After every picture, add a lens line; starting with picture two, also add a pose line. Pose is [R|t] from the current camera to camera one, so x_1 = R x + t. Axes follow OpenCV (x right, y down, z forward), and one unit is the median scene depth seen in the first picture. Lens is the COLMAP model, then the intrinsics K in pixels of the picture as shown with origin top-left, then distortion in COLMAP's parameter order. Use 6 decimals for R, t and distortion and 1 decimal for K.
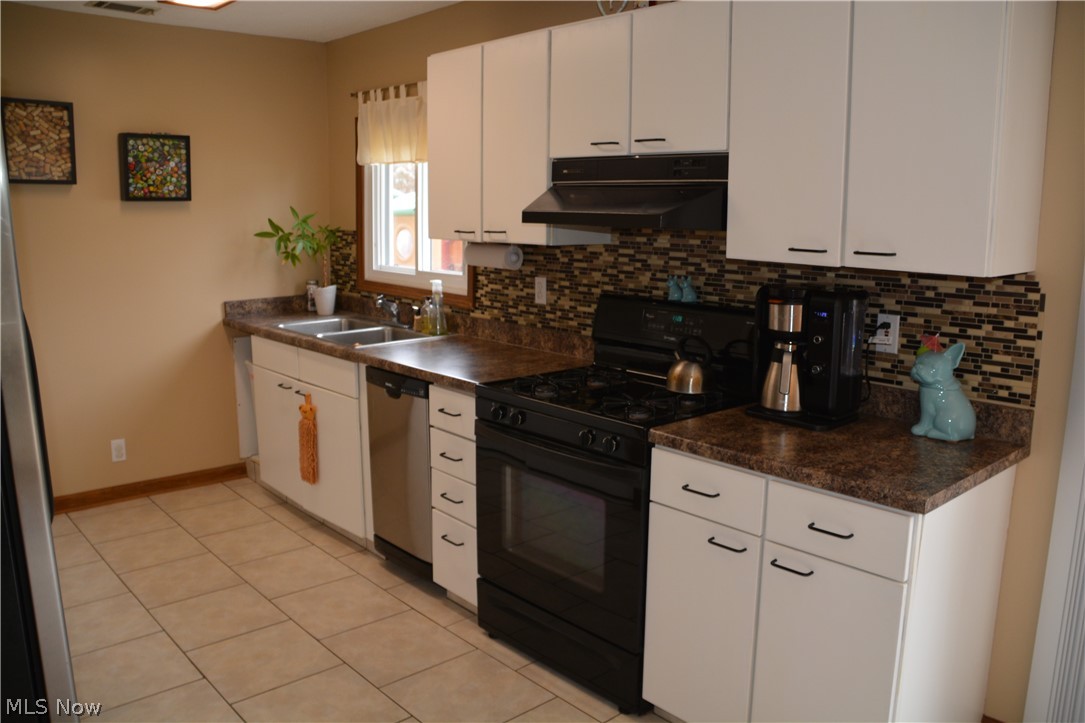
lens RADIAL K [[853.0, 0, 542.5], [0, 853.0, 361.5], [0, 0, 1]] dist [-0.172888, 0.126026]
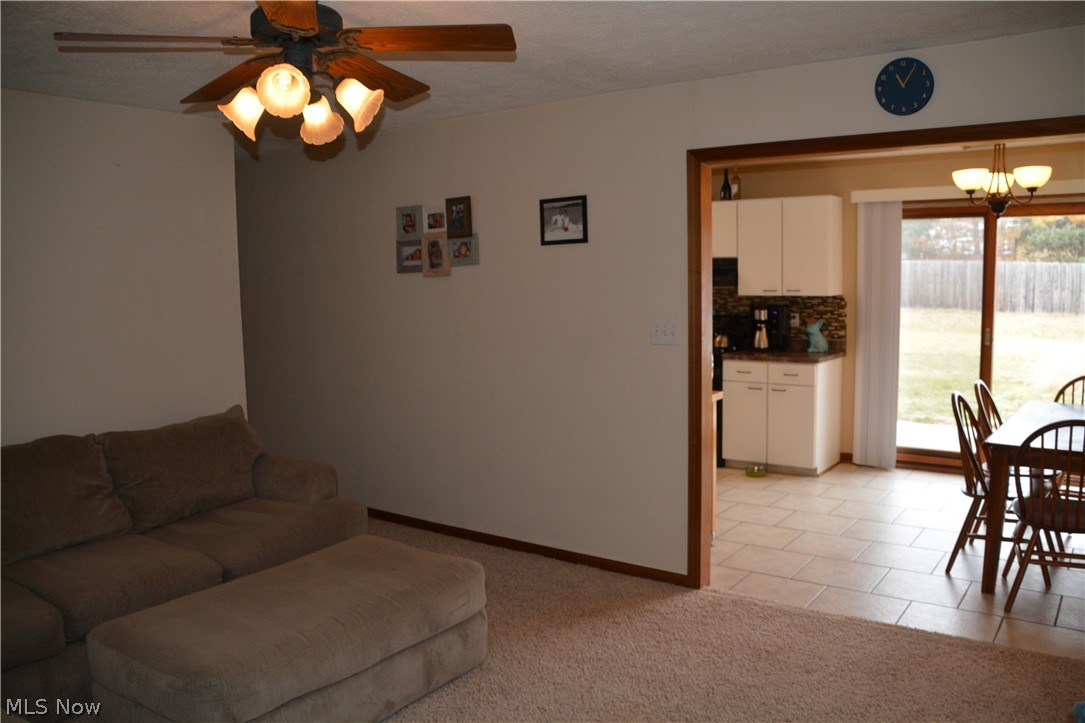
lens RADIAL K [[853.0, 0, 542.5], [0, 853.0, 361.5], [0, 0, 1]] dist [-0.172888, 0.126026]
pose [[0.980553, -0.042560, 0.191583, -1.033839], [0.057547, 0.995644, -0.073354, 0.283710], [-0.187626, 0.082953, 0.978731, -1.709762]]
